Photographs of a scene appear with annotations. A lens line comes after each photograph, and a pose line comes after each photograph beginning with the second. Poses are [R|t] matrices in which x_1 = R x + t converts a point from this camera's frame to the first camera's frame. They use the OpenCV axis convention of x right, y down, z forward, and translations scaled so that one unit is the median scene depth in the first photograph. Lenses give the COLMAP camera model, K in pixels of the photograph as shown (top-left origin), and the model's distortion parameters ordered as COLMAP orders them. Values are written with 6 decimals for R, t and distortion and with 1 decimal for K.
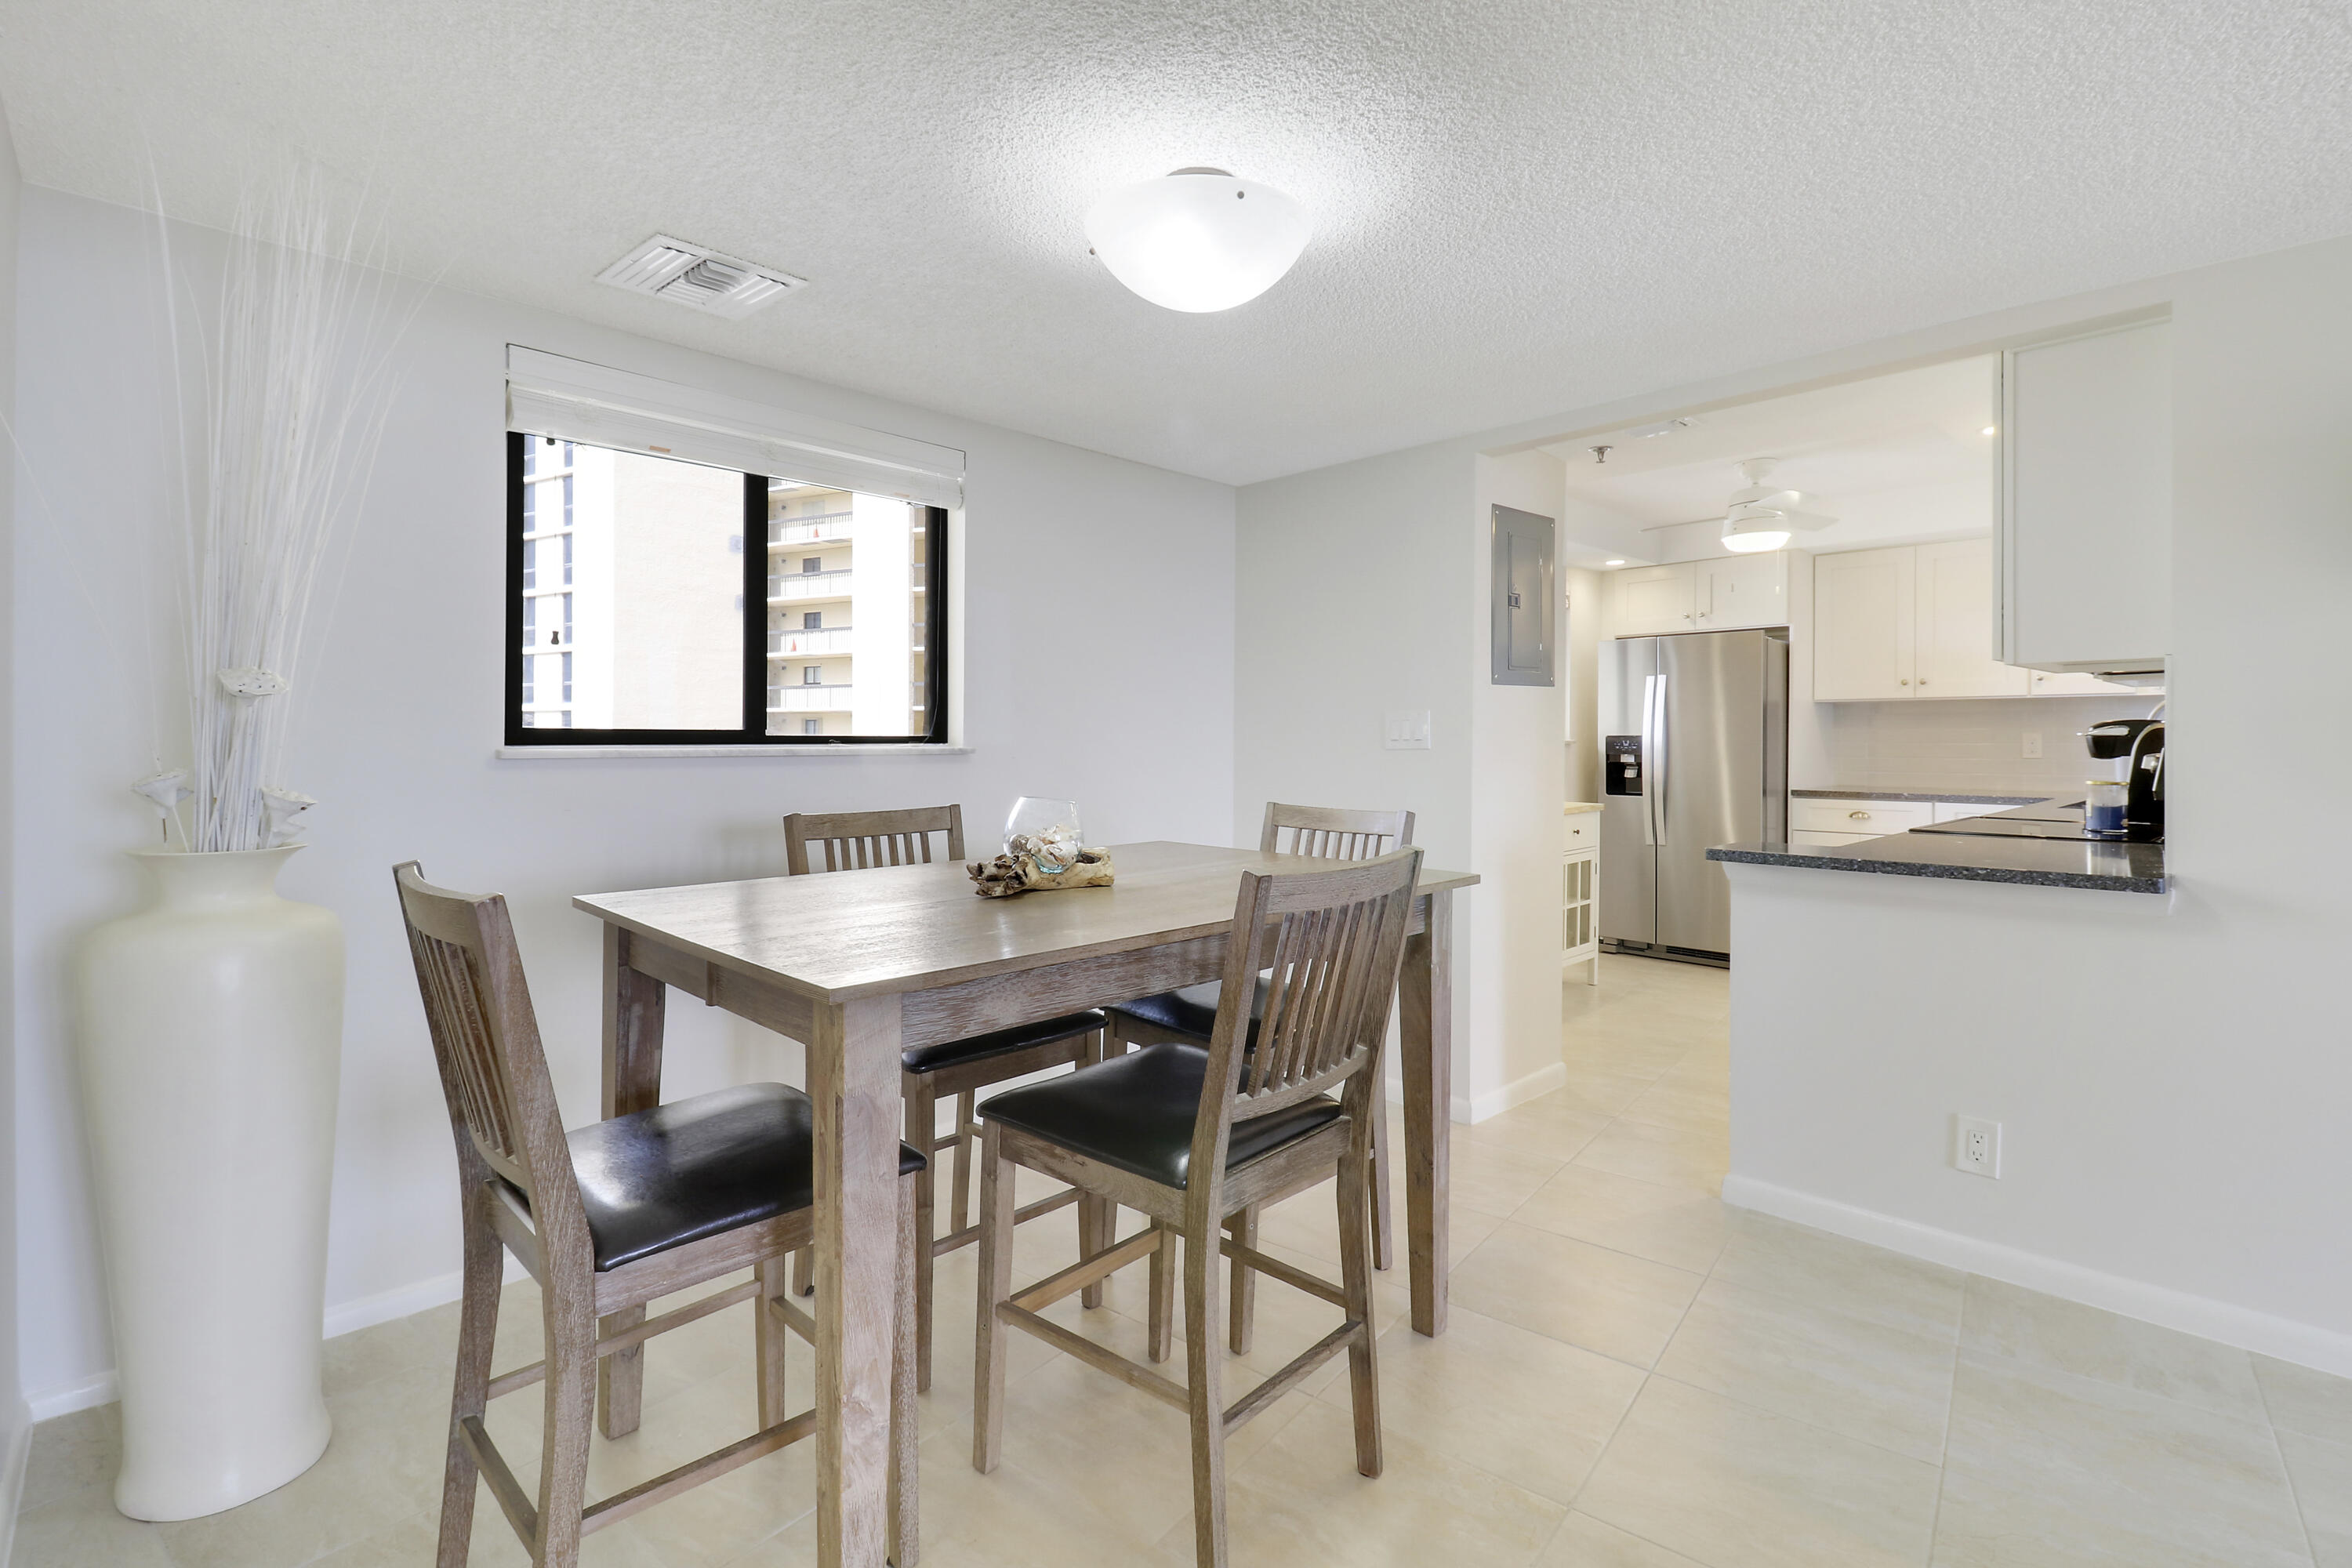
lens RADIAL K [[1134.0, 0, 1190.6], [0, 1134.0, 772.7], [0, 0, 1]] dist [0.005392, -0.013209]
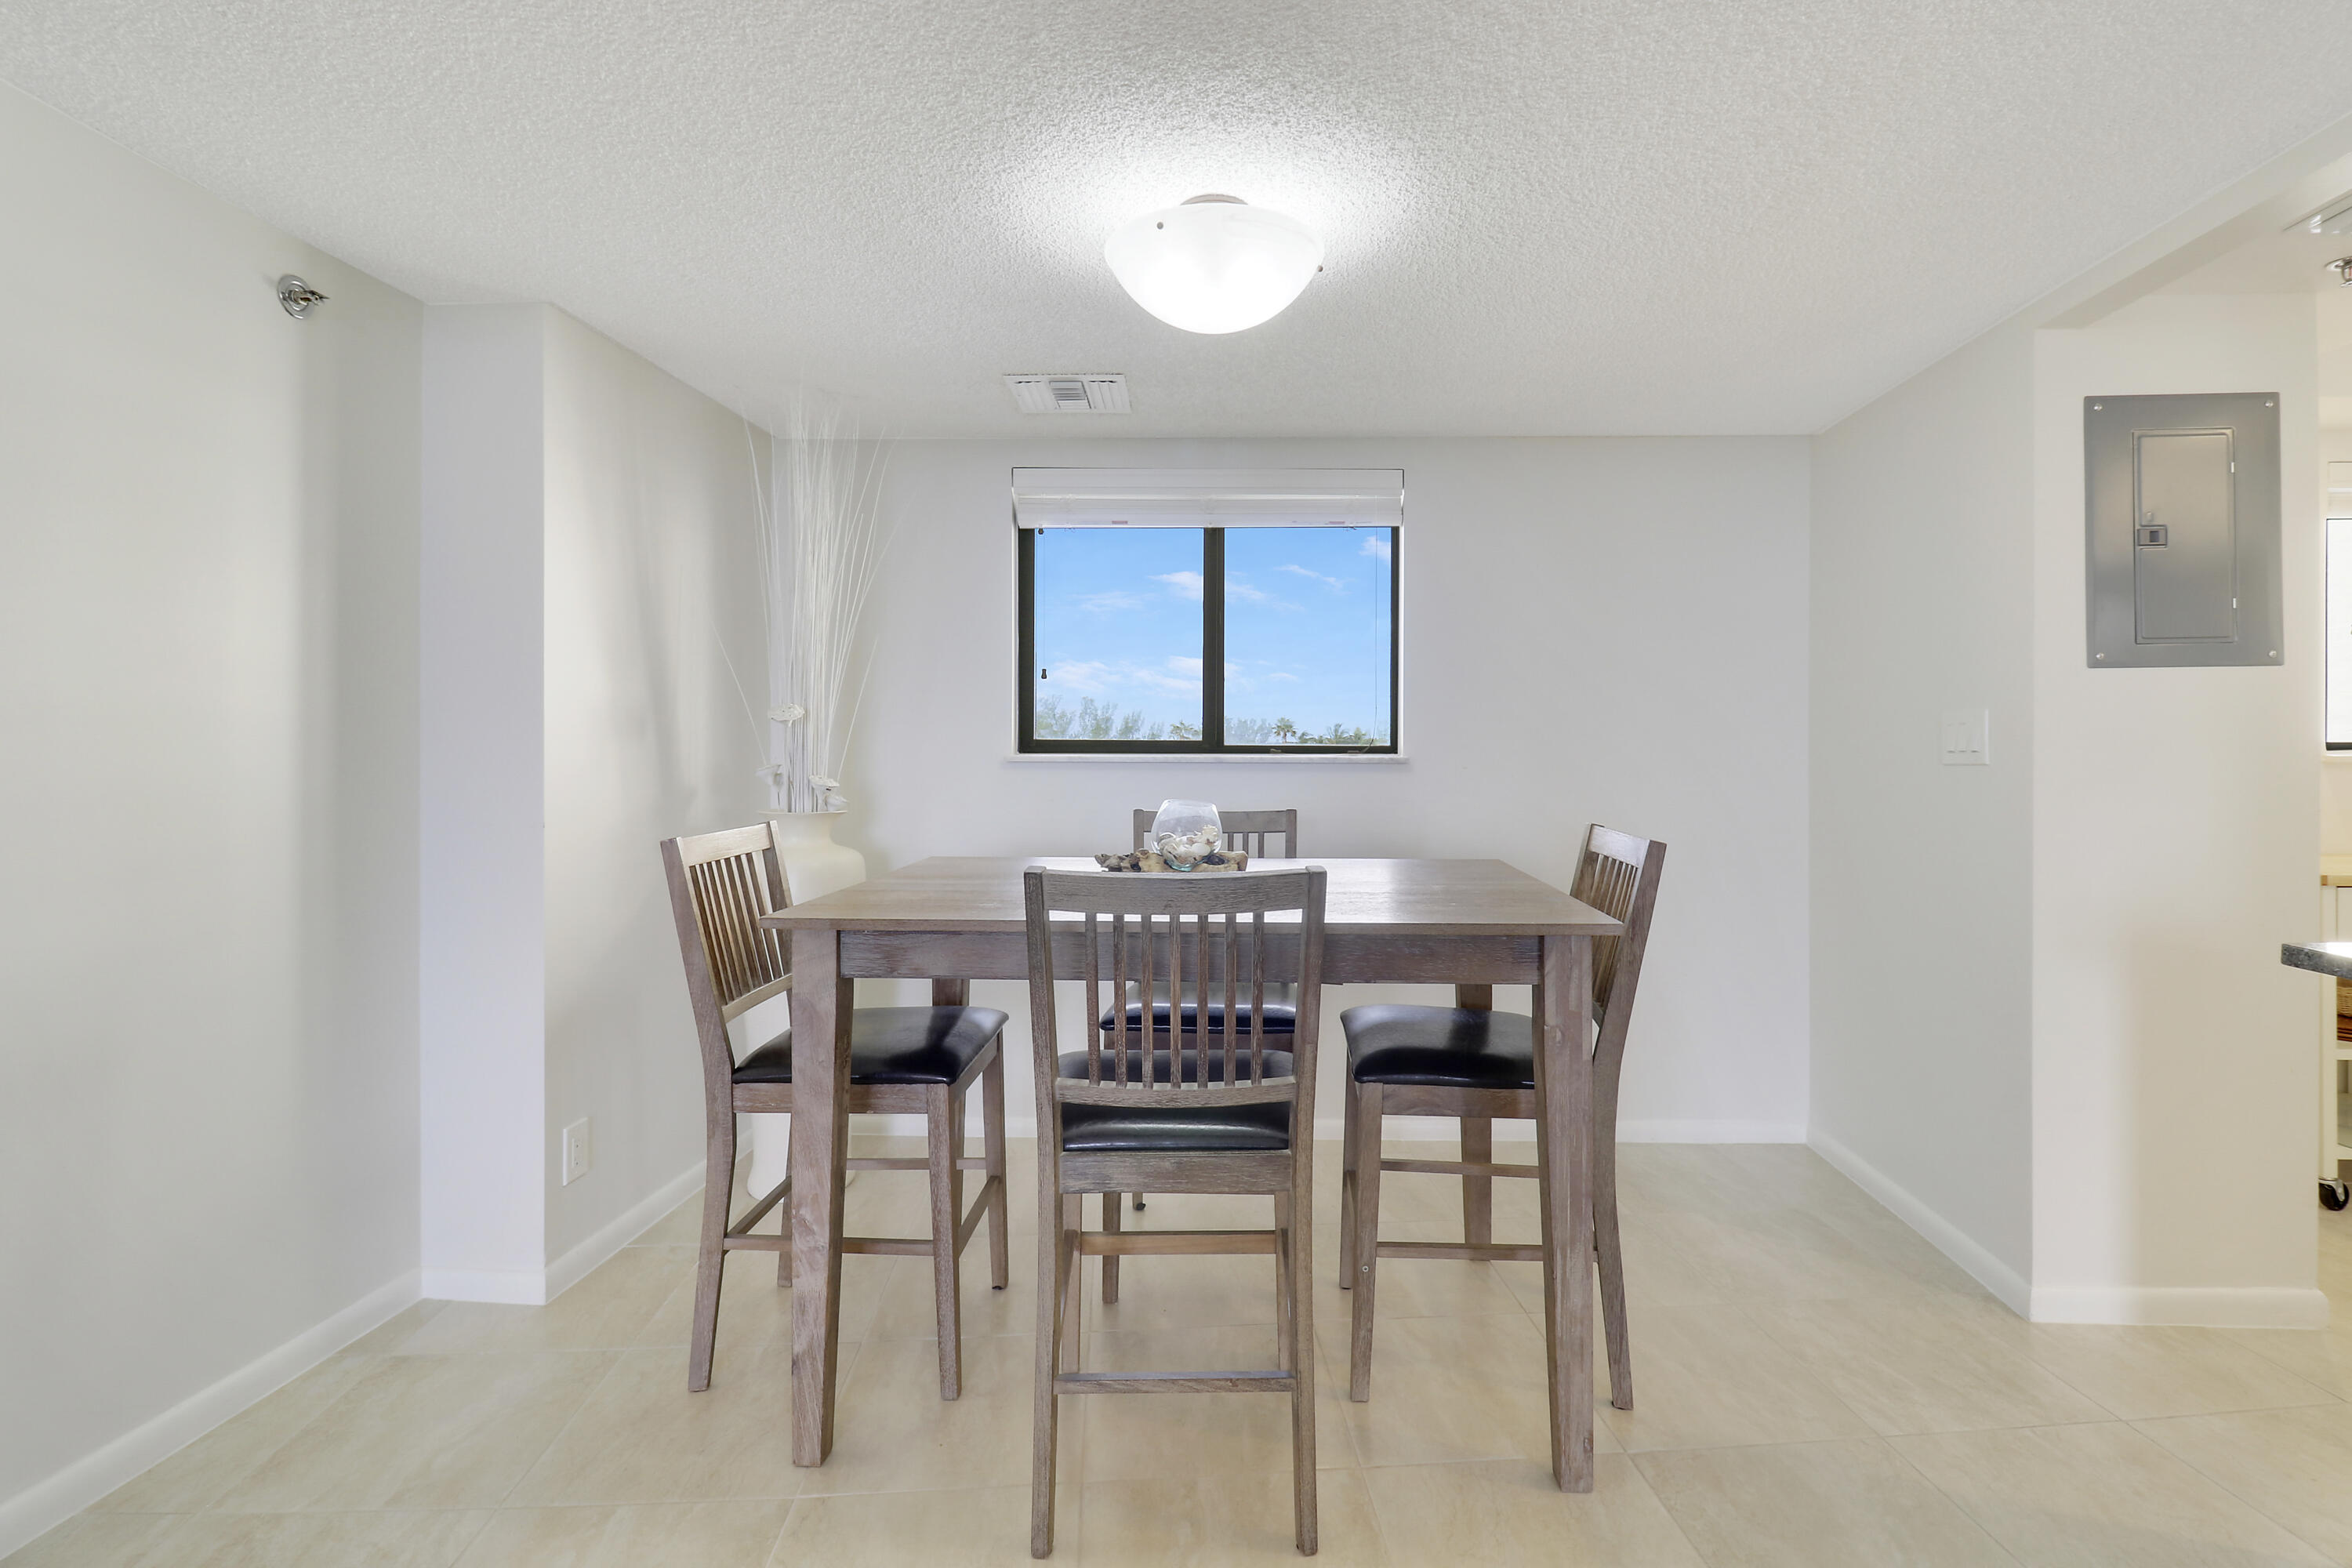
lens RADIAL K [[1134.0, 0, 1190.6], [0, 1134.0, 772.7], [0, 0, 1]] dist [0.005392, -0.013209]
pose [[0.648782, 0.017453, -0.760774, 0.587173], [-0.026322, 0.999653, 0.000486, -0.004951], [0.760519, 0.019710, 0.649016, 0.243180]]
